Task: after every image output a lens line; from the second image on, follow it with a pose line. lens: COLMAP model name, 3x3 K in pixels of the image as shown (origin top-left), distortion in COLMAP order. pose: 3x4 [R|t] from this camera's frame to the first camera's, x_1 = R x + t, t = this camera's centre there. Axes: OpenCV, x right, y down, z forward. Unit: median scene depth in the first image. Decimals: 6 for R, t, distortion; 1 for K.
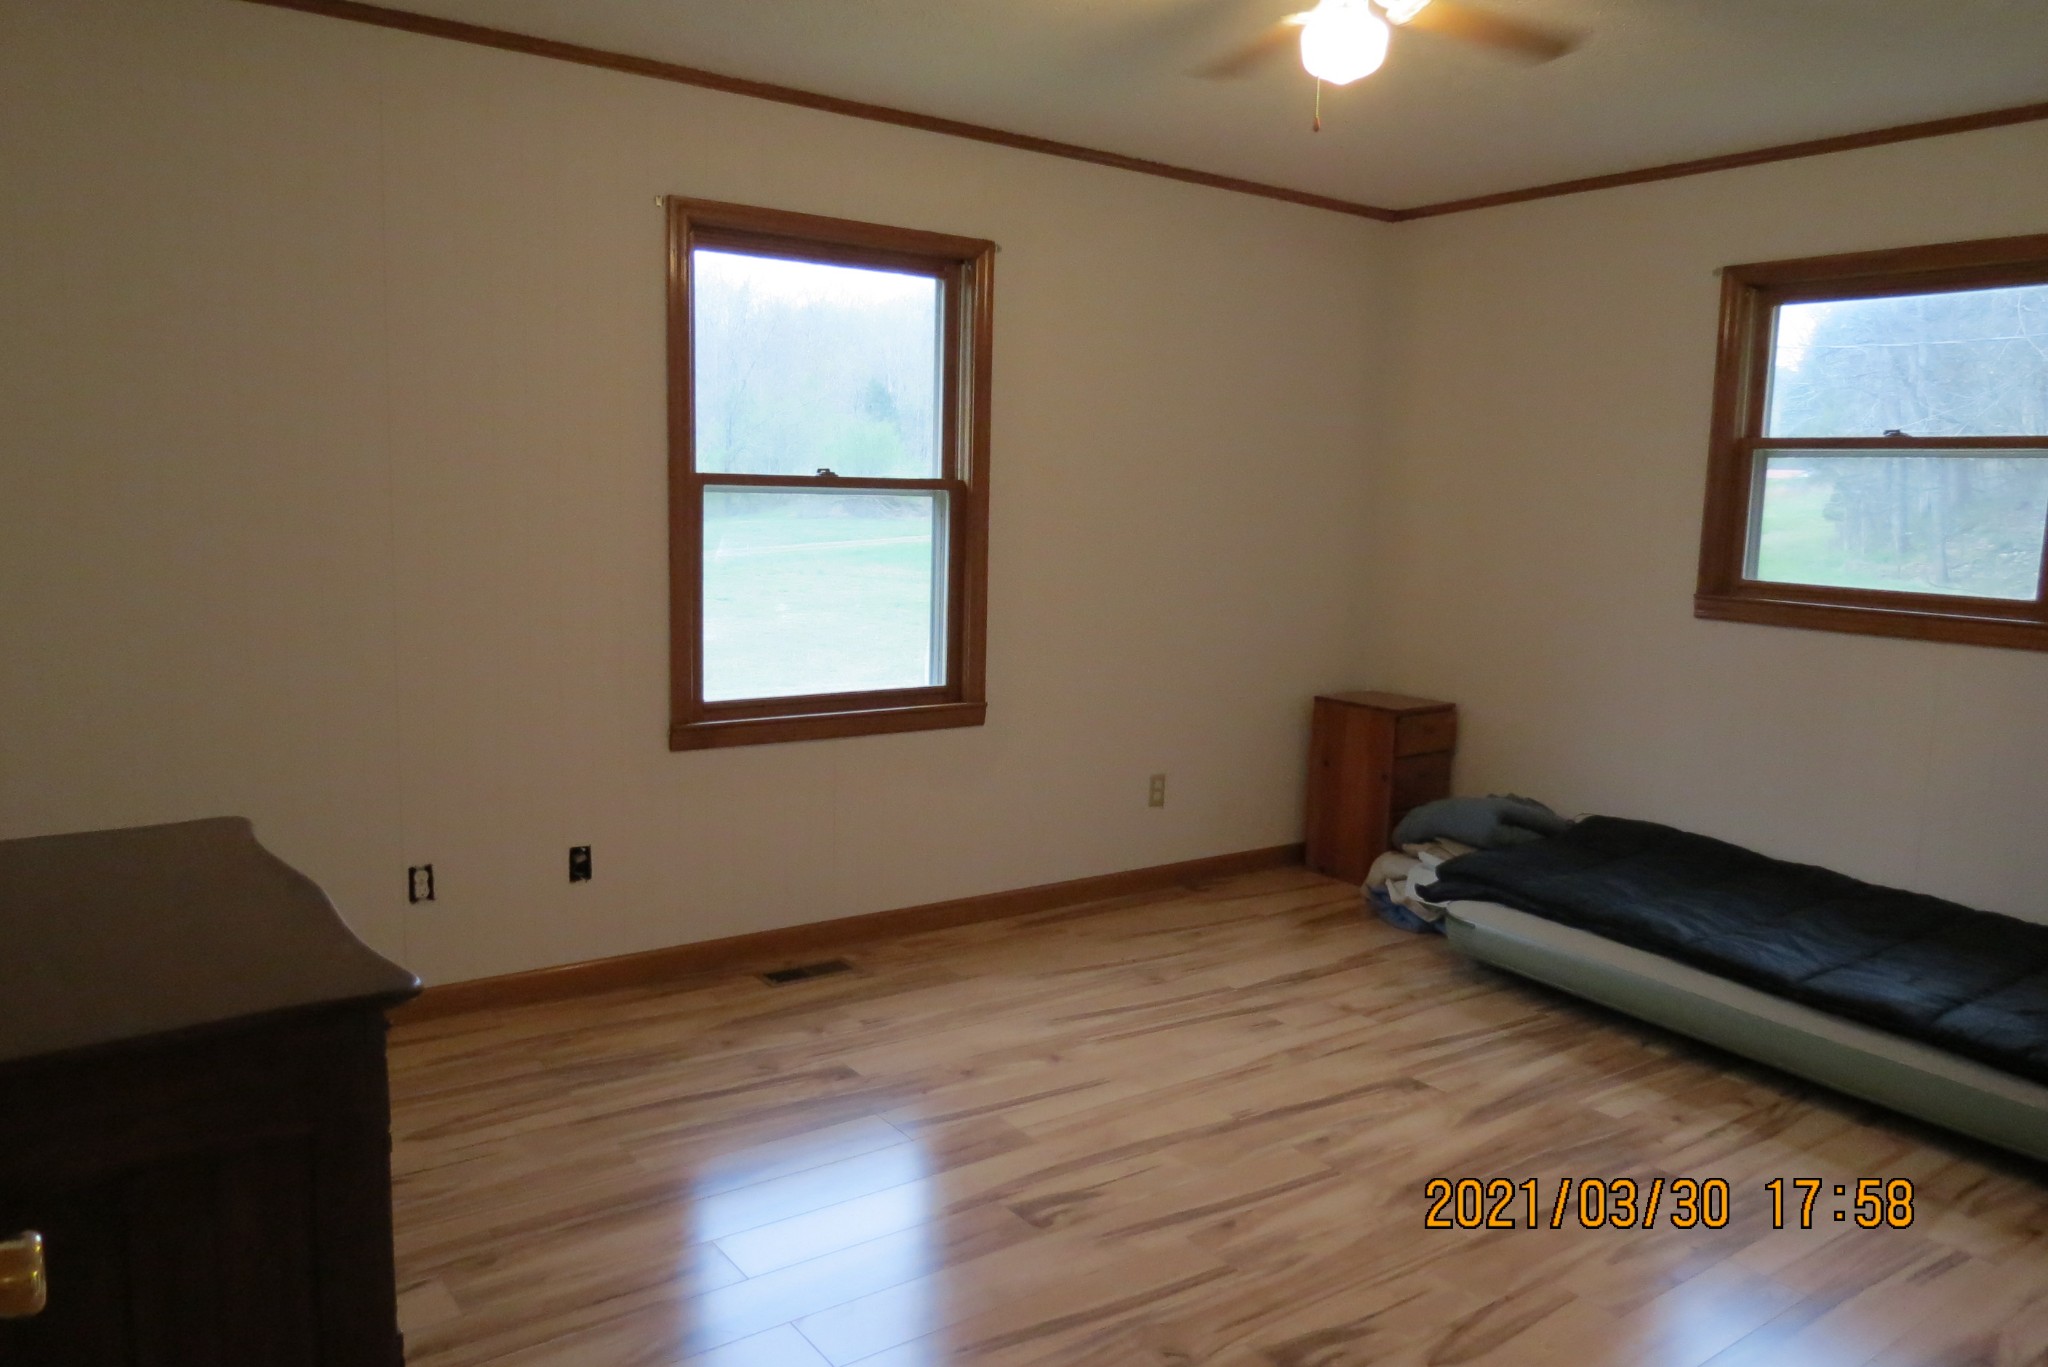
lens RADIAL K [[1463.7, 0, 1026.1], [0, 1463.7, 647.1], [0, 0, 1]] dist [-0.023523, 0.007177]
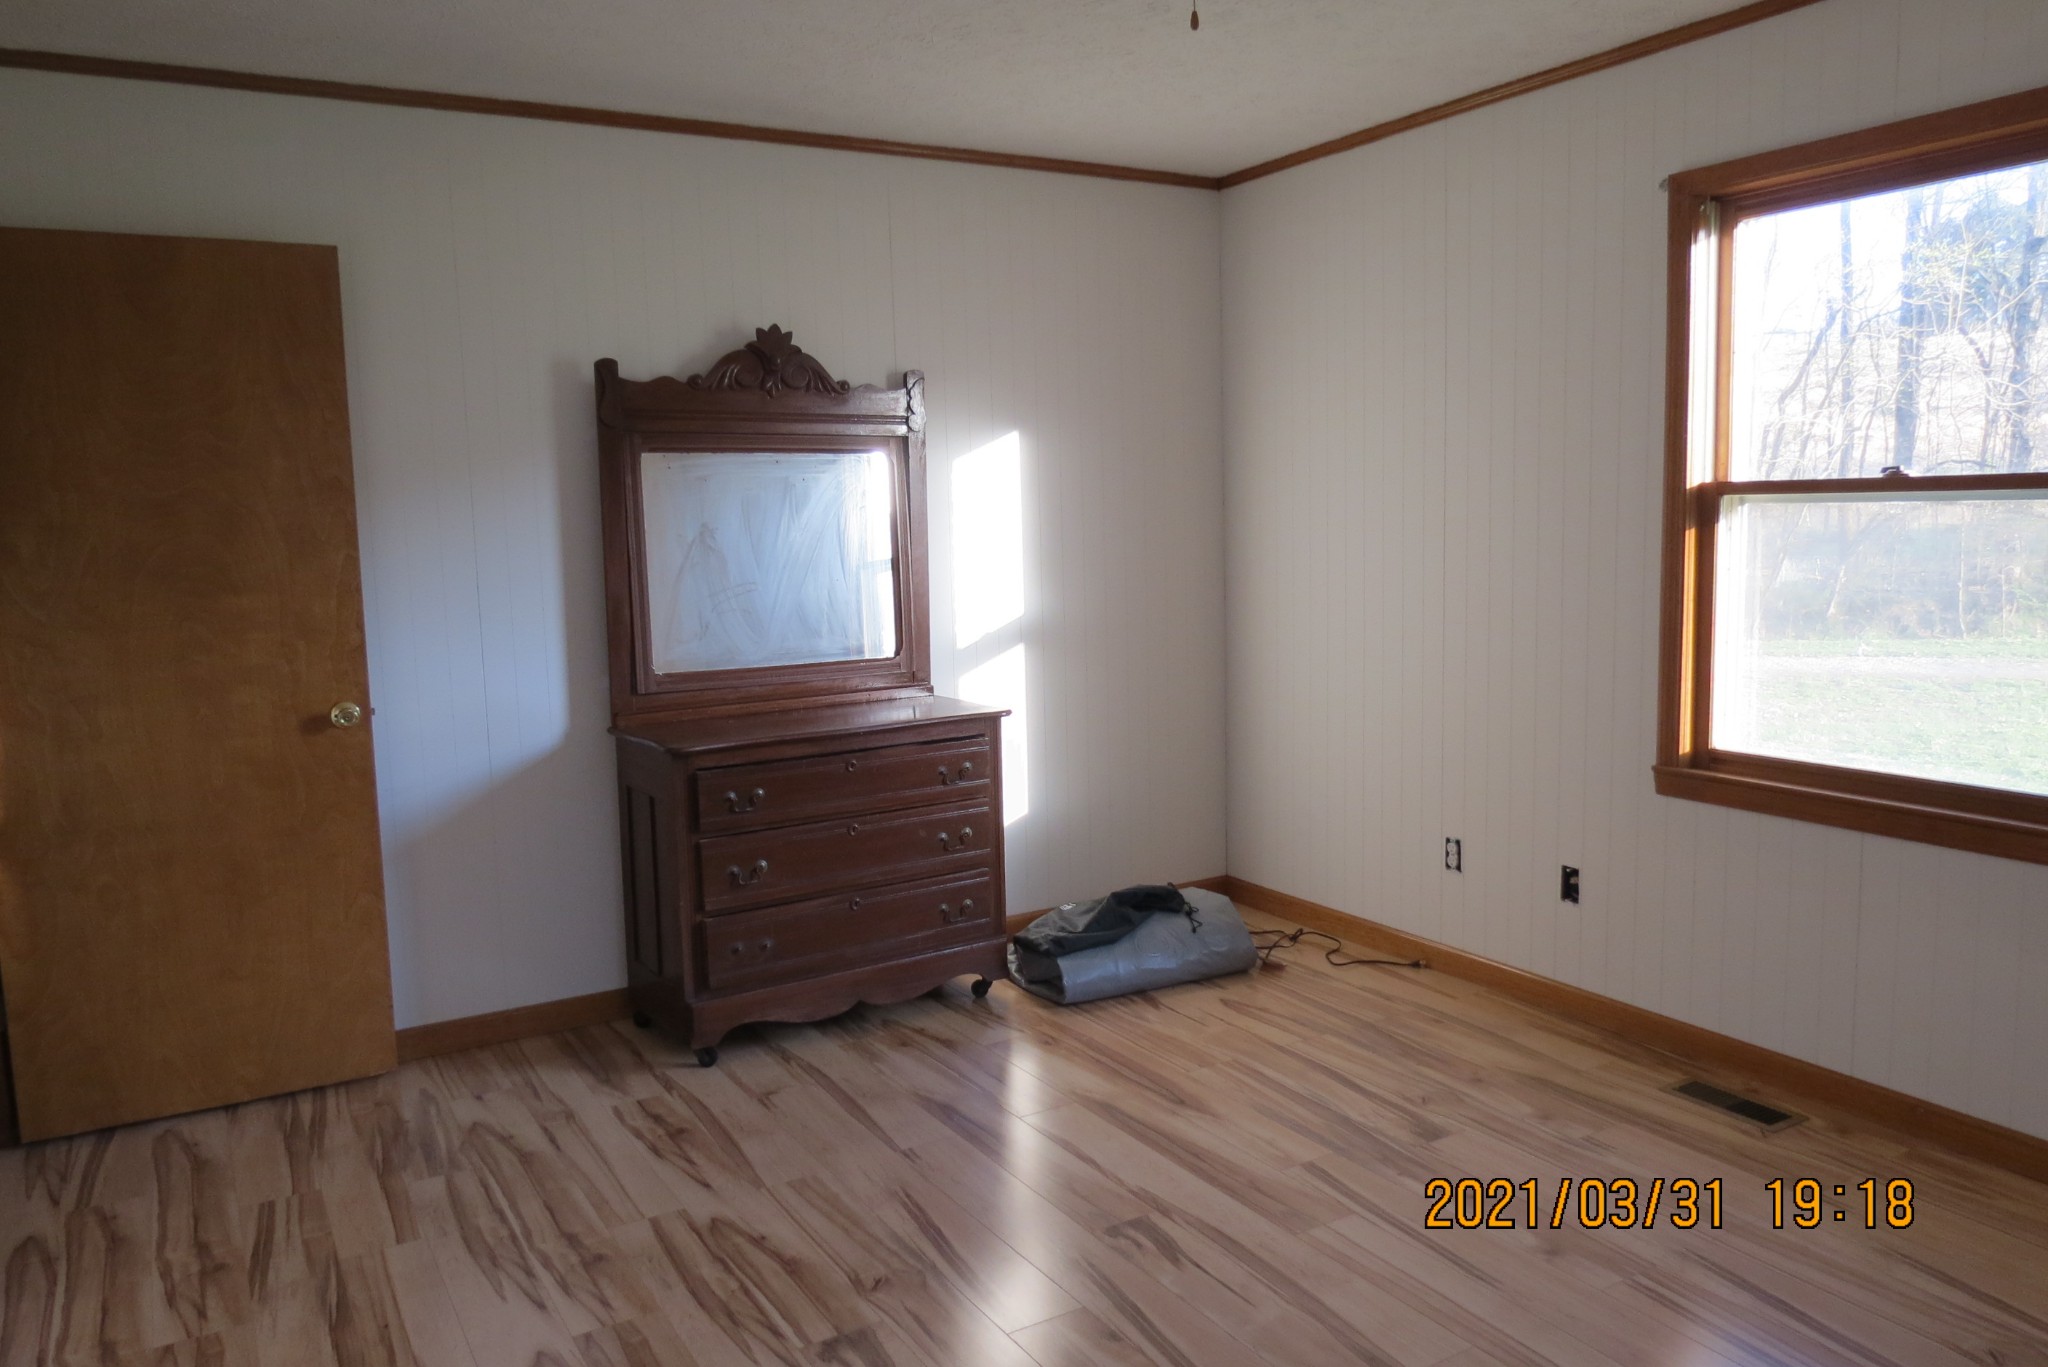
lens RADIAL K [[1463.7, 0, 1018.9], [0, 1463.7, 683.9], [0, 0, 1]] dist [-0.023523, 0.007177]
pose [[-0.084284, 0.096968, -0.991712, 0.731478], [-0.095090, 0.989929, 0.104876, -0.056949], [0.991894, 0.103141, -0.074215, 0.732077]]
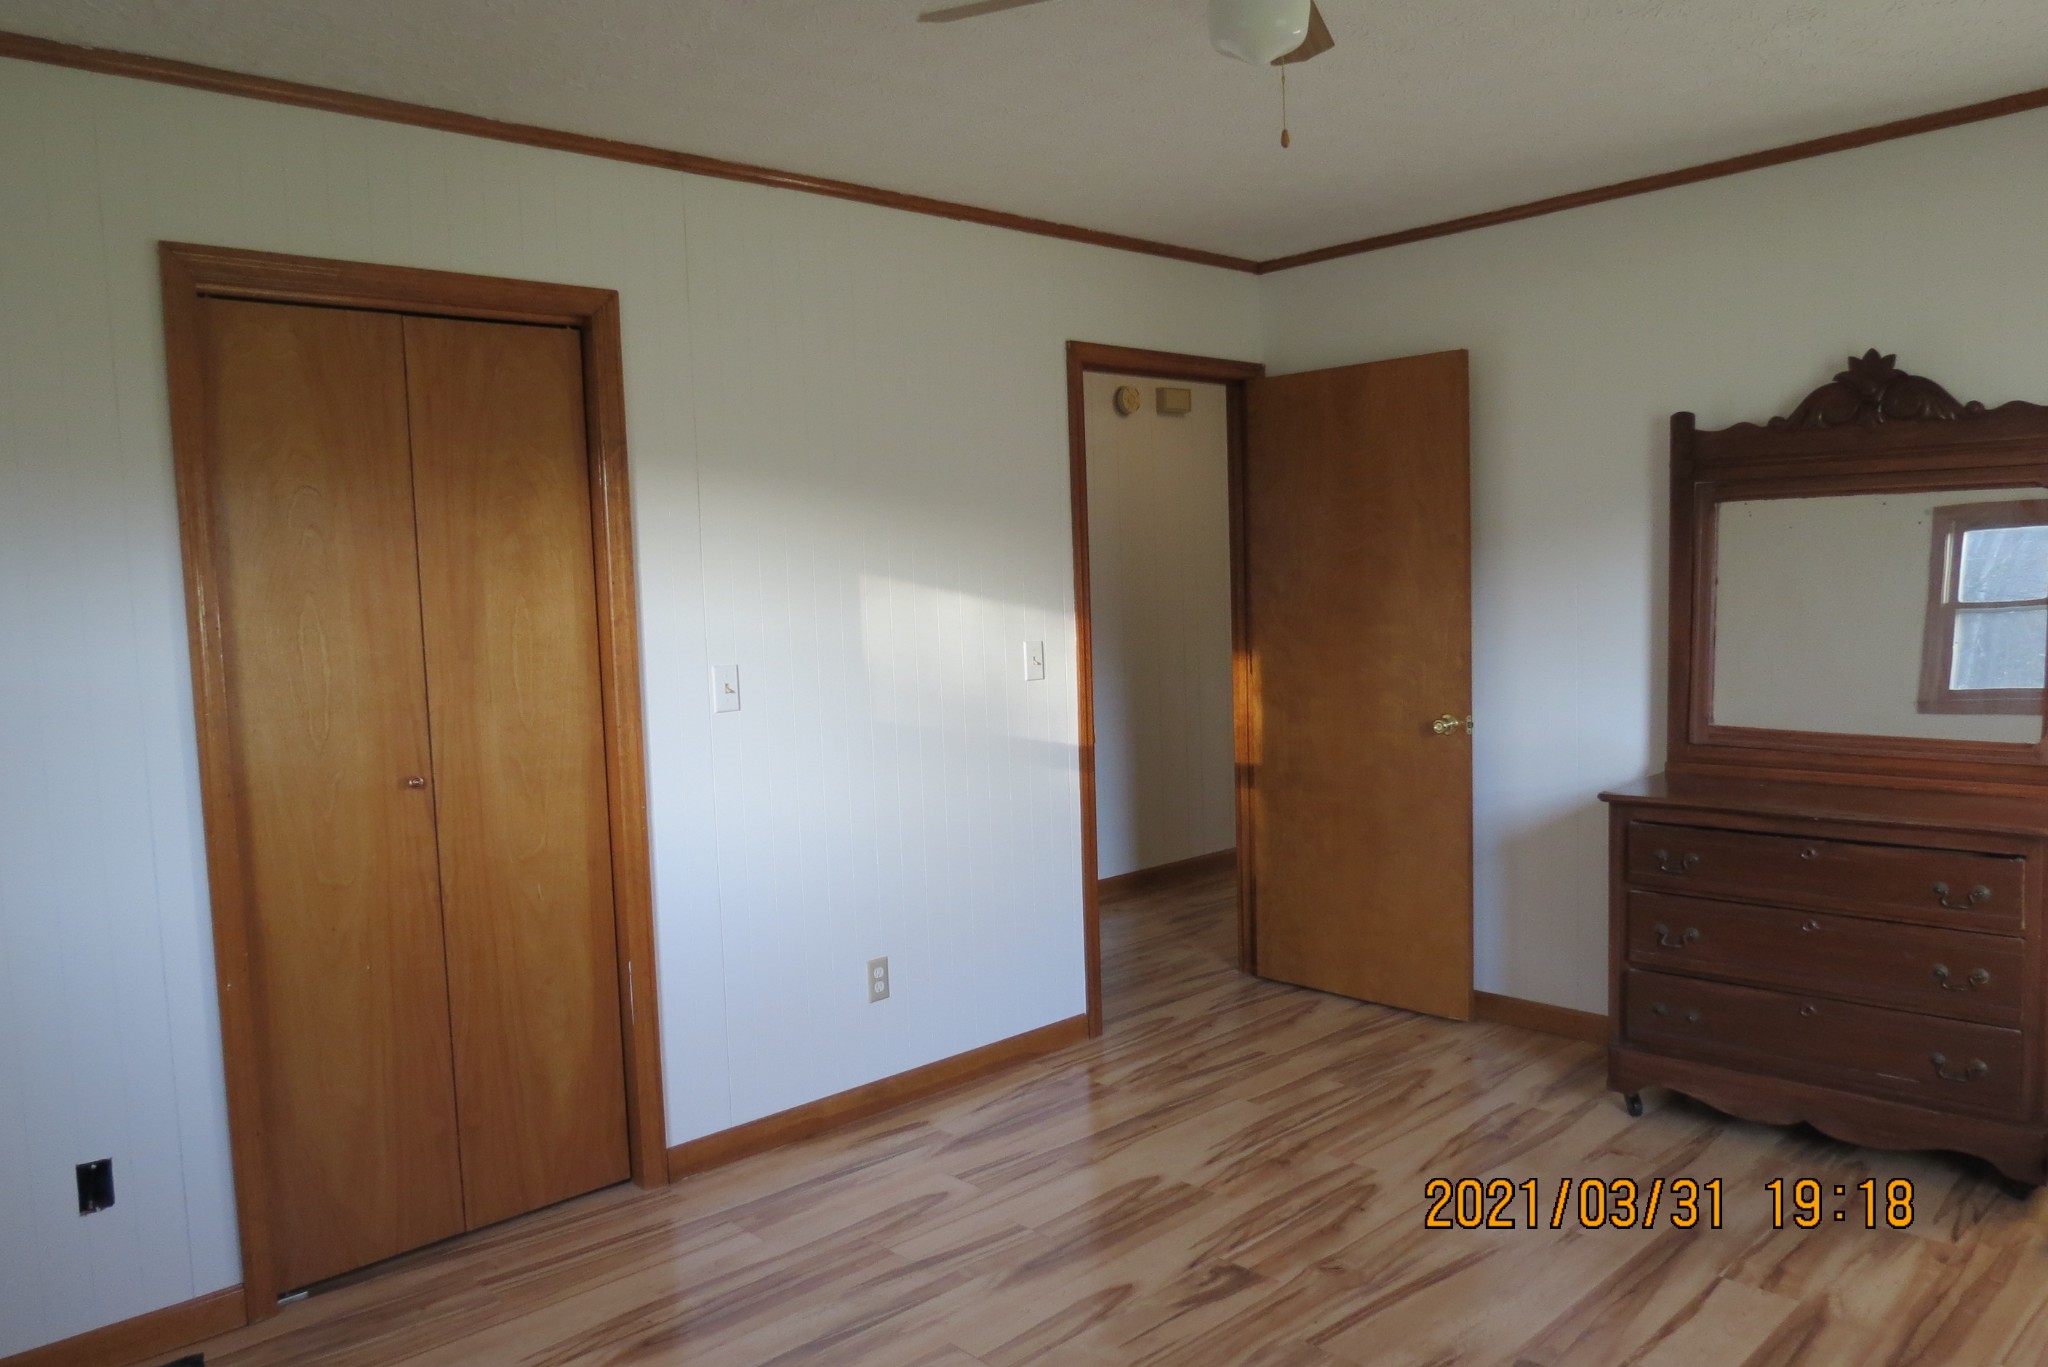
lens RADIAL K [[1463.7, 0, 1013.5], [0, 1463.7, 692.2], [0, 0, 1]] dist [-0.023523, 0.007177]
pose [[-0.990352, 0.021869, -0.136838, 0.342367], [-0.005451, 0.980557, 0.196158, -0.152262], [0.138467, 0.195012, -0.970977, 1.325127]]
